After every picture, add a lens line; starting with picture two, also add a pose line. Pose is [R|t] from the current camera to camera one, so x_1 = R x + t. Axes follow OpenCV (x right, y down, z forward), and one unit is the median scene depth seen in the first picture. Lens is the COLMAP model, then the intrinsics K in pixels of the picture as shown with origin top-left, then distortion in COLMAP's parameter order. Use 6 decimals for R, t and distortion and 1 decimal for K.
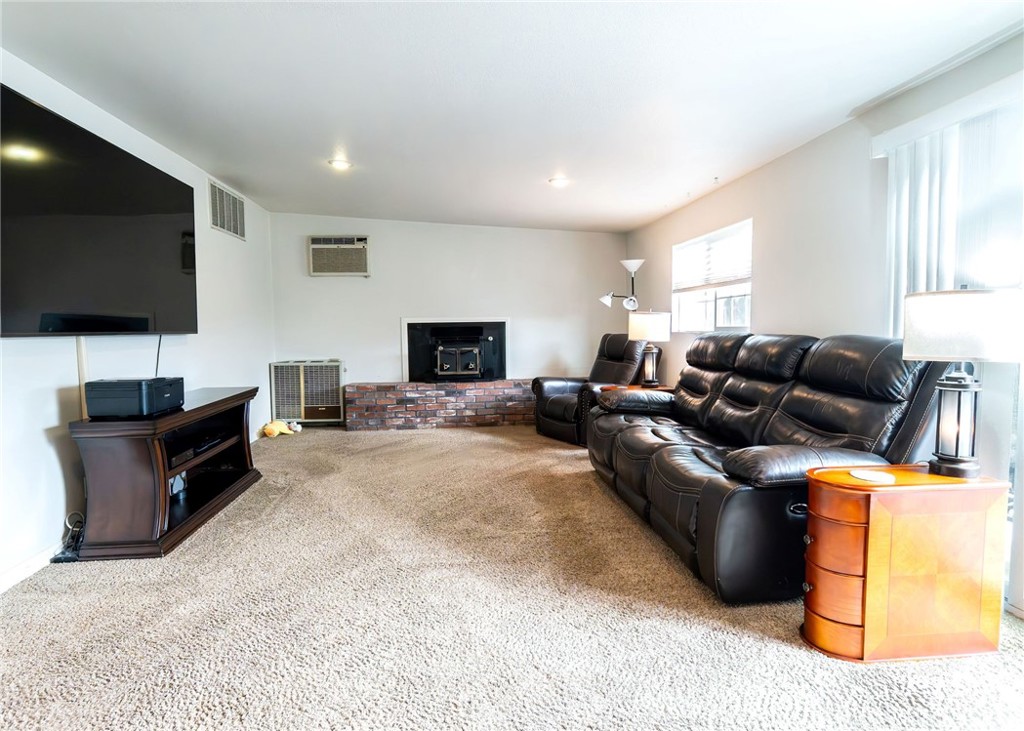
lens RADIAL K [[570.2, 0, 512.0], [0, 570.2, 365.5], [0, 0, 1]] dist [-0.002369, -0.000197]
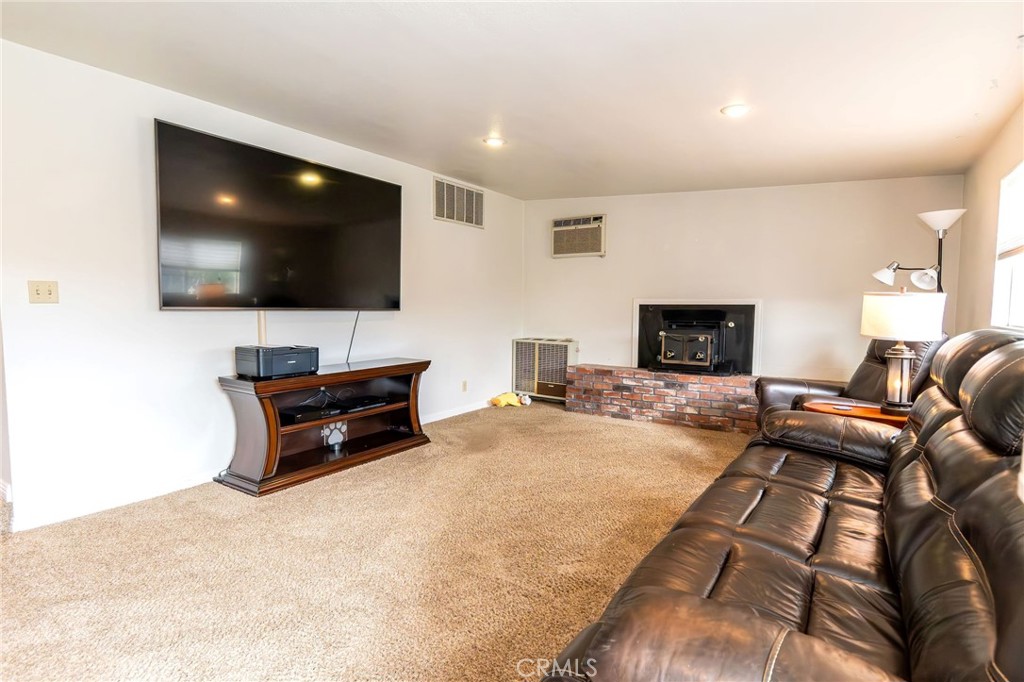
lens RADIAL K [[525.0, 0, 484.9], [0, 525.0, 343.0], [0, 0, 1]] dist [0.001575, -0.000101]
pose [[0.764112, 0.062048, -0.642093, 0.188741], [-0.061109, 0.997850, 0.023704, -0.017735], [0.642183, 0.021125, 0.766260, 0.197221]]
